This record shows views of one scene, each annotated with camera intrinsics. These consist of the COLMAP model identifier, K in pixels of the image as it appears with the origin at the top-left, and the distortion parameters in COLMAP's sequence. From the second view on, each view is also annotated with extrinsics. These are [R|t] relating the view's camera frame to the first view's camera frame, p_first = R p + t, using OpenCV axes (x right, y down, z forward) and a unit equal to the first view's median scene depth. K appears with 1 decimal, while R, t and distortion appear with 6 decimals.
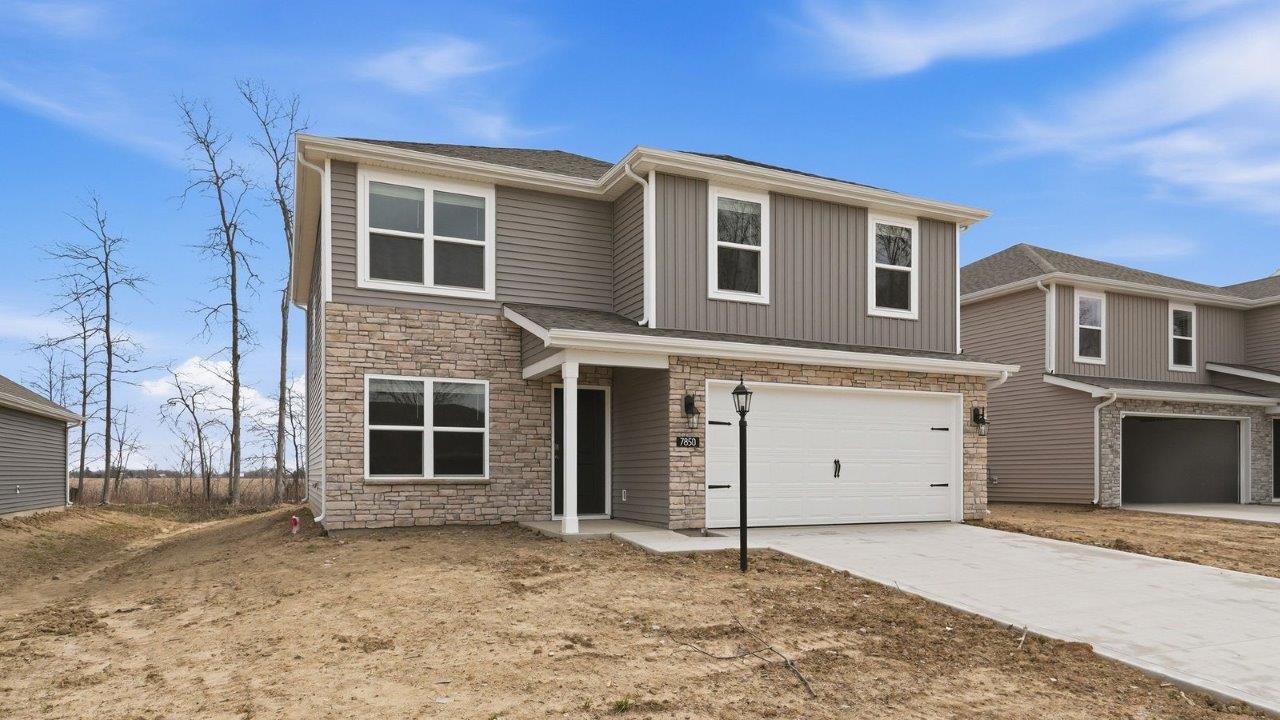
lens RADIAL K [[785.2, 0, 640.4], [0, 785.2, 356.1], [0, 0, 1]] dist [-0.004852, 0.000366]
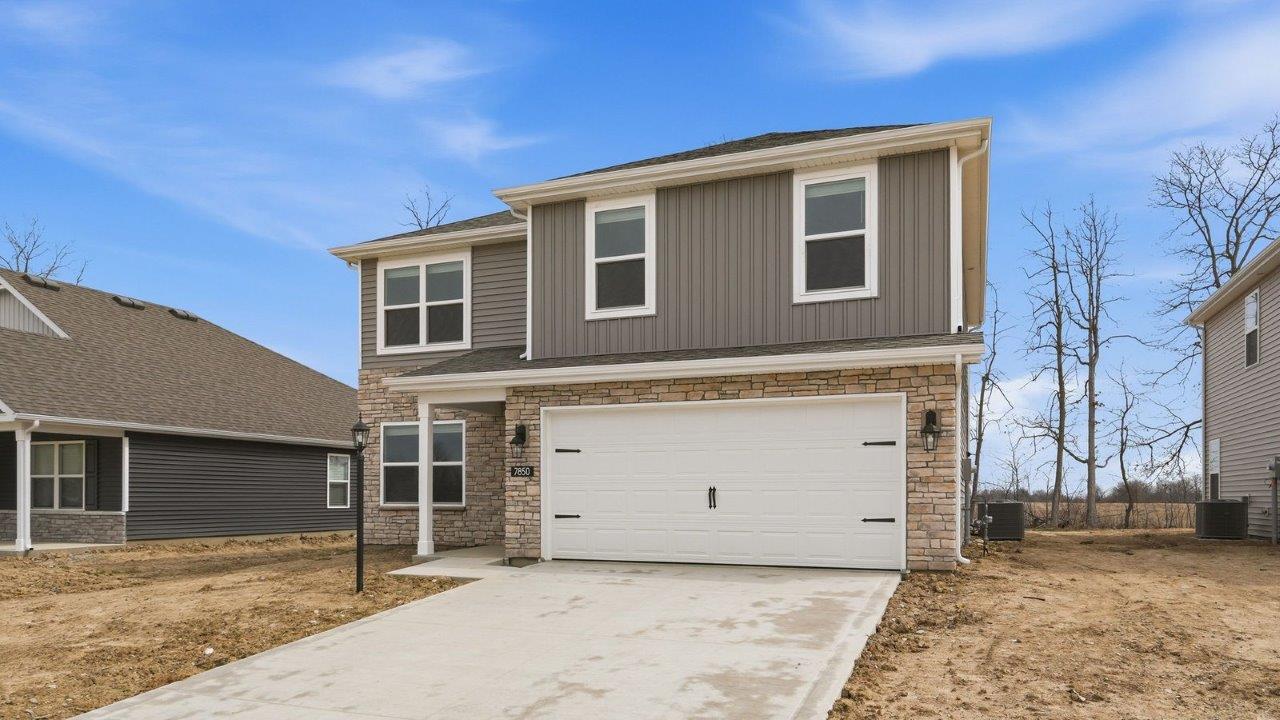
lens RADIAL K [[847.4, 0, 640.0], [0, 847.4, 360.0], [0, 0, 1]] dist [0.000832, -0.001001]
pose [[0.698963, -0.112436, -0.706264, 0.881419], [0.105085, 0.992991, -0.054084, 0.038577], [0.707395, -0.036415, 0.705880, 0.316269]]
